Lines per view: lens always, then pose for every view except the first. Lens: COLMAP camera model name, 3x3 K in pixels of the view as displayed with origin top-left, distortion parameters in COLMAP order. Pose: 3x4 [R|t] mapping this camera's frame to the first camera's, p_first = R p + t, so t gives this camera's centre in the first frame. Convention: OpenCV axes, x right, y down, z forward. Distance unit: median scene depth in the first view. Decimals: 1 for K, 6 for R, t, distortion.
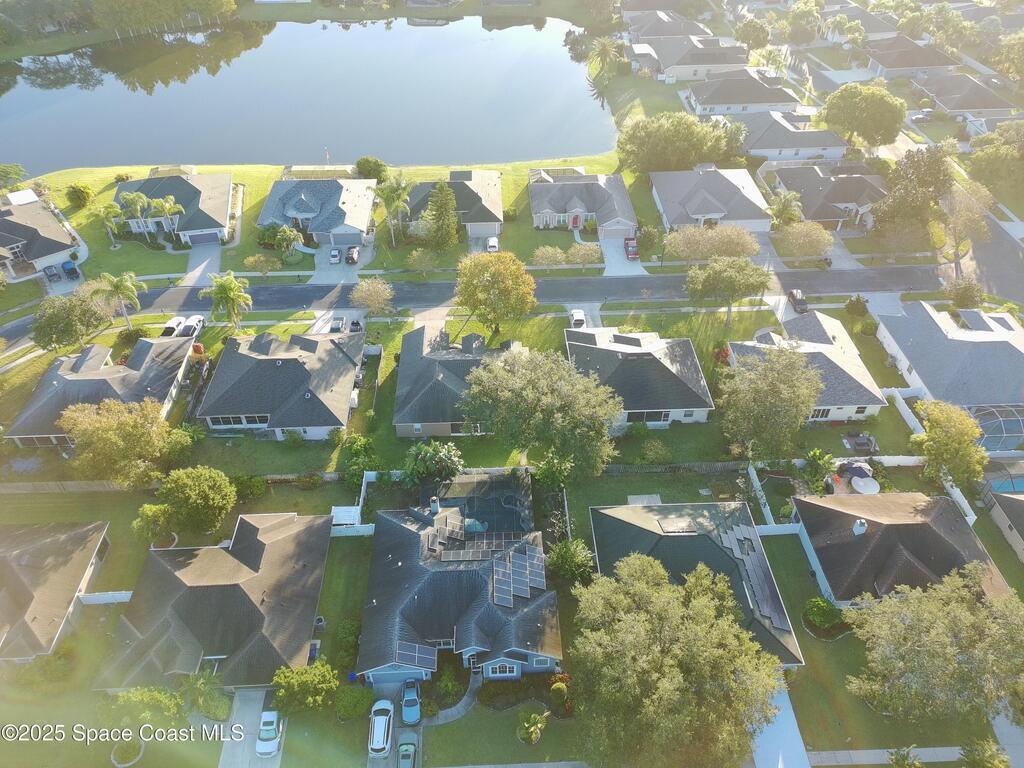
lens RADIAL K [[749.0, 0, 510.4], [0, 749.0, 388.0], [0, 0, 1]] dist [0.077272, -0.067583]
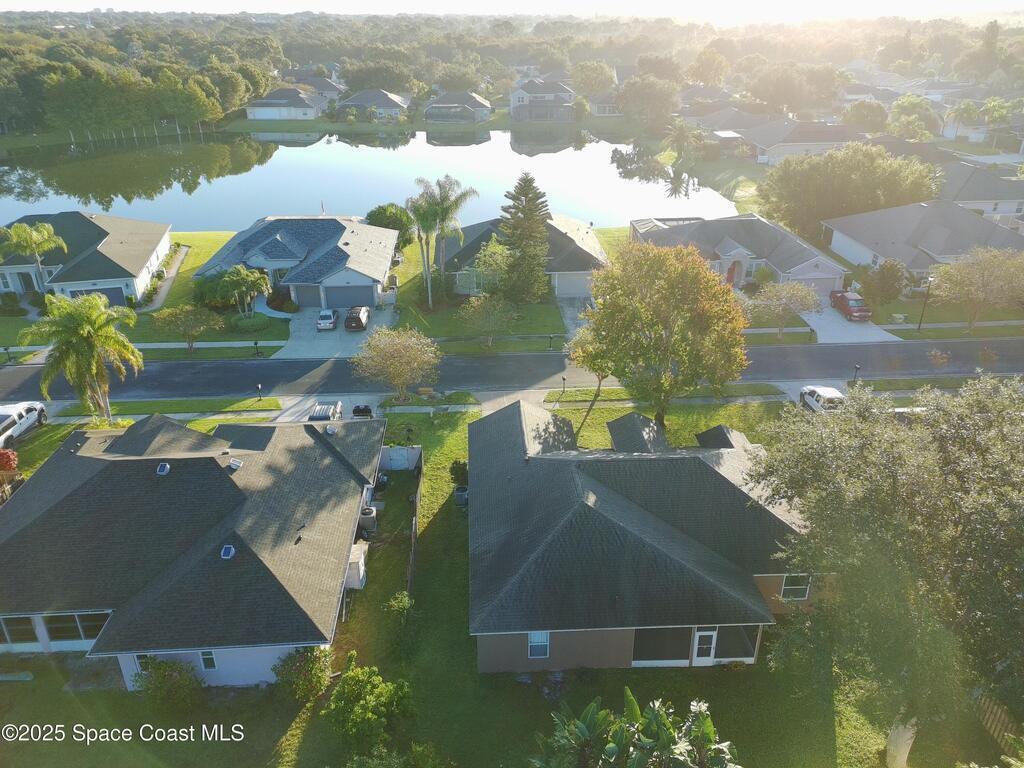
lens RADIAL K [[748.6, 0, 510.9], [0, 748.6, 383.2], [0, 0, 1]] dist [0.086142, -0.079772]
pose [[0.999818, -0.003804, 0.018709, -0.126002], [0.008689, 0.963238, -0.268509, 0.026848], [-0.017000, 0.268622, 0.963096, 0.558537]]
